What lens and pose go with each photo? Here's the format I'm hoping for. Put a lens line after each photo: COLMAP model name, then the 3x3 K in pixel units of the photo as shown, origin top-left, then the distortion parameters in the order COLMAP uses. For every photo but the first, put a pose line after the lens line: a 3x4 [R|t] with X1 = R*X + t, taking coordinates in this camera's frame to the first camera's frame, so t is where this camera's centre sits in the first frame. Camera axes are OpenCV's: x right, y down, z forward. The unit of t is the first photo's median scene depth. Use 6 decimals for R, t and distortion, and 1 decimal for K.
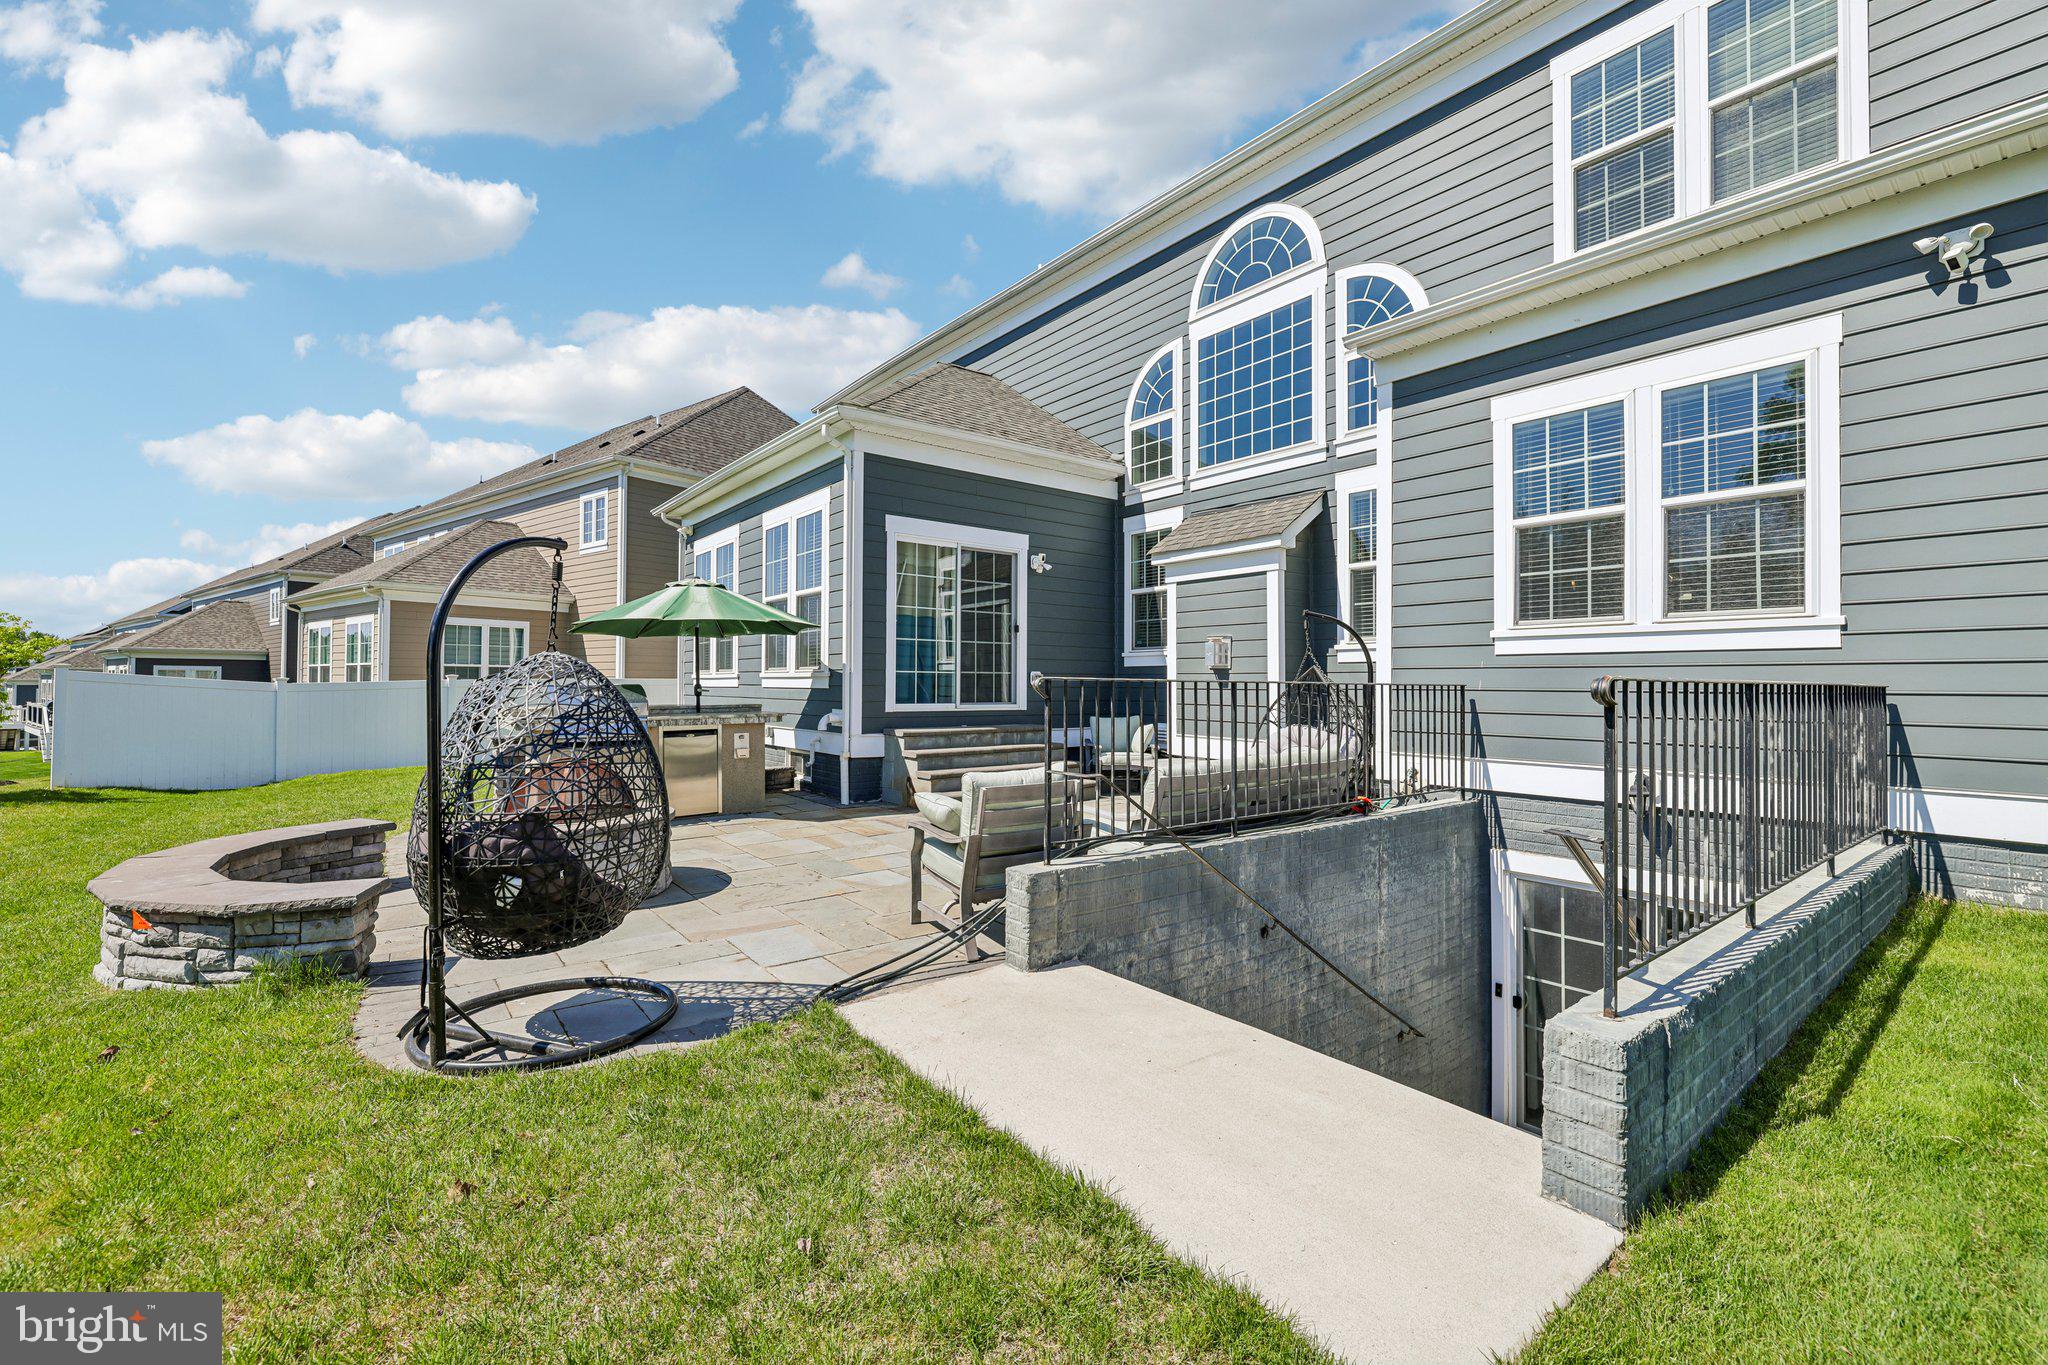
lens RADIAL K [[865.9, 0, 1014.7], [0, 865.9, 670.6], [0, 0, 1]] dist [-0.000761, 0.000551]
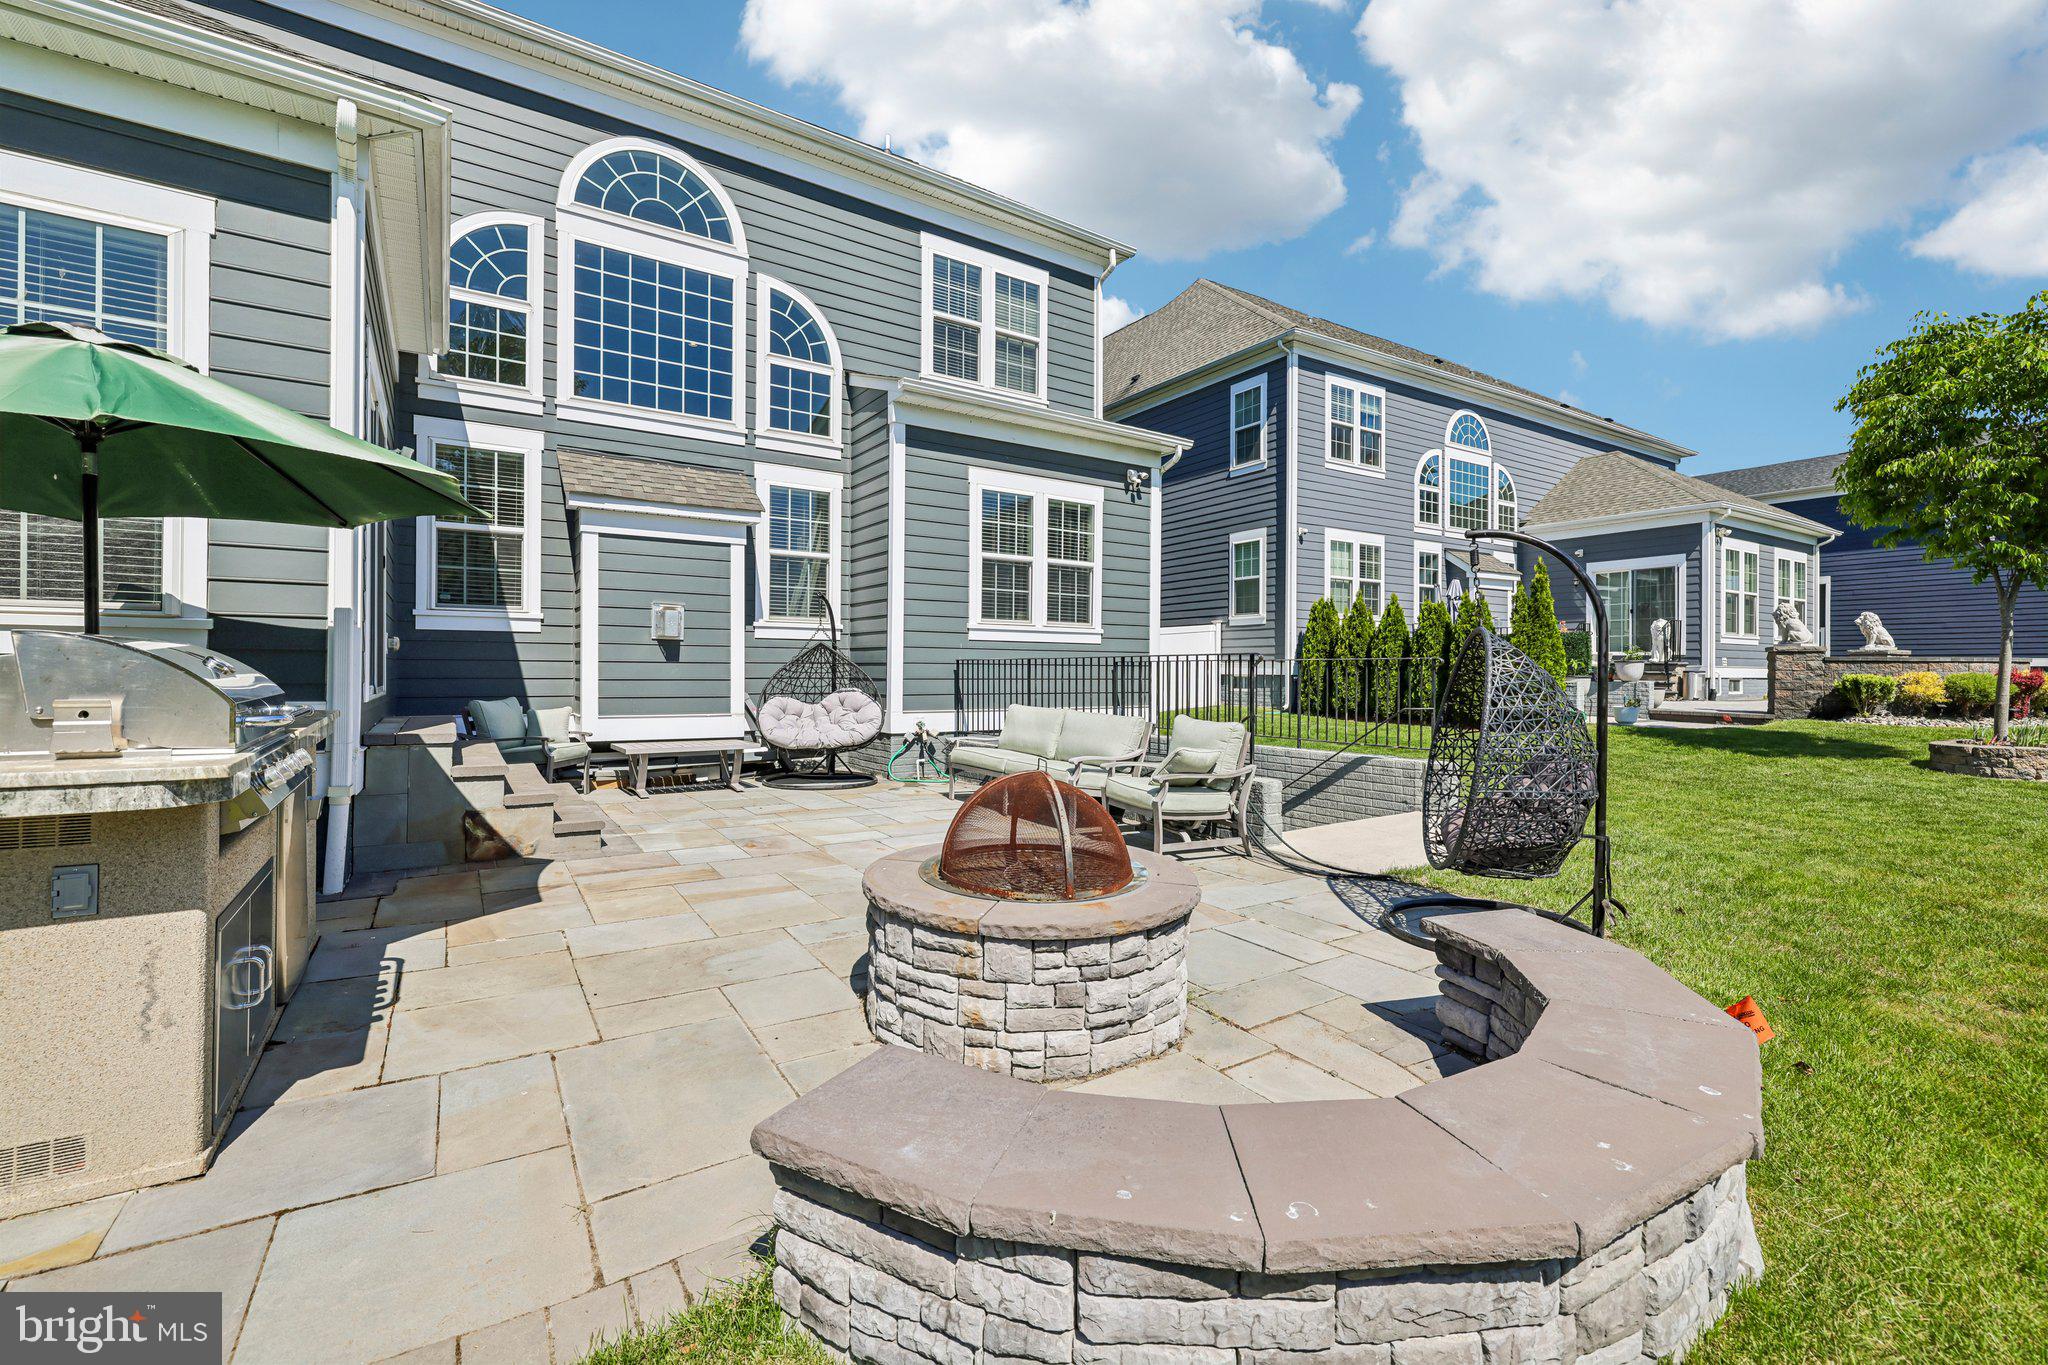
lens RADIAL K [[860.5, 0, 1020.0], [0, 860.5, 669.2], [0, 0, 1]] dist [-0.001524, -0.000113]
pose [[0.062660, -0.003466, 0.998029, -0.637366], [-0.021641, 0.999754, 0.004831, 0.016357], [-0.997800, -0.021901, 0.062570, 0.568012]]
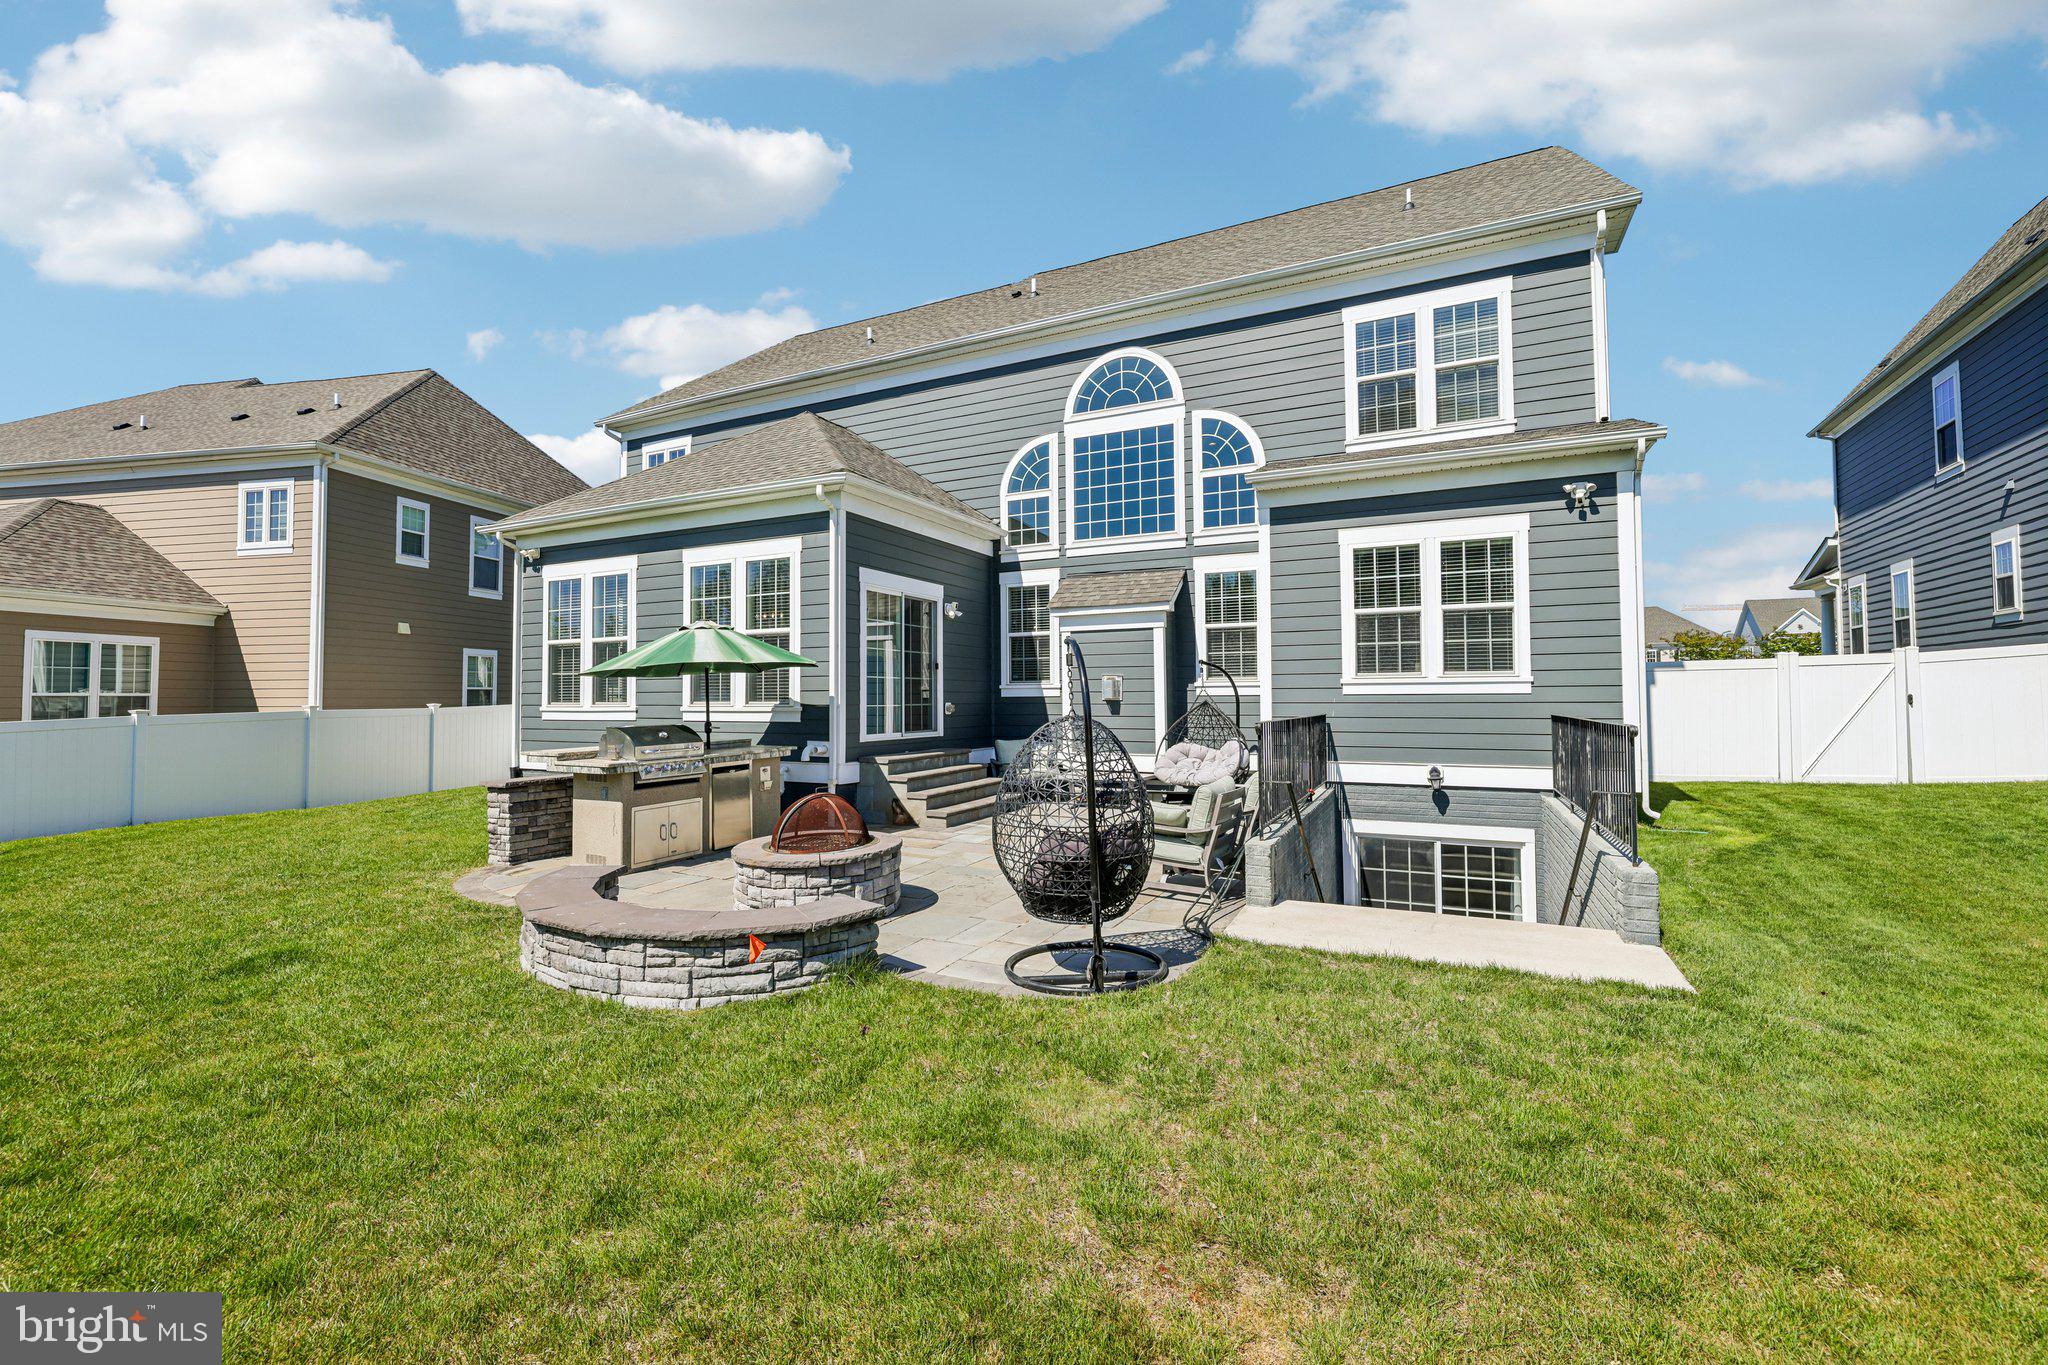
lens RADIAL K [[865.9, 0, 1014.7], [0, 865.9, 670.6], [0, 0, 1]] dist [-0.000761, 0.000551]
pose [[0.897776, 0.003589, 0.440437, -0.460634], [0.003211, 0.999887, -0.014692, -0.027679], [-0.440440, 0.014604, 0.897663, -0.097824]]
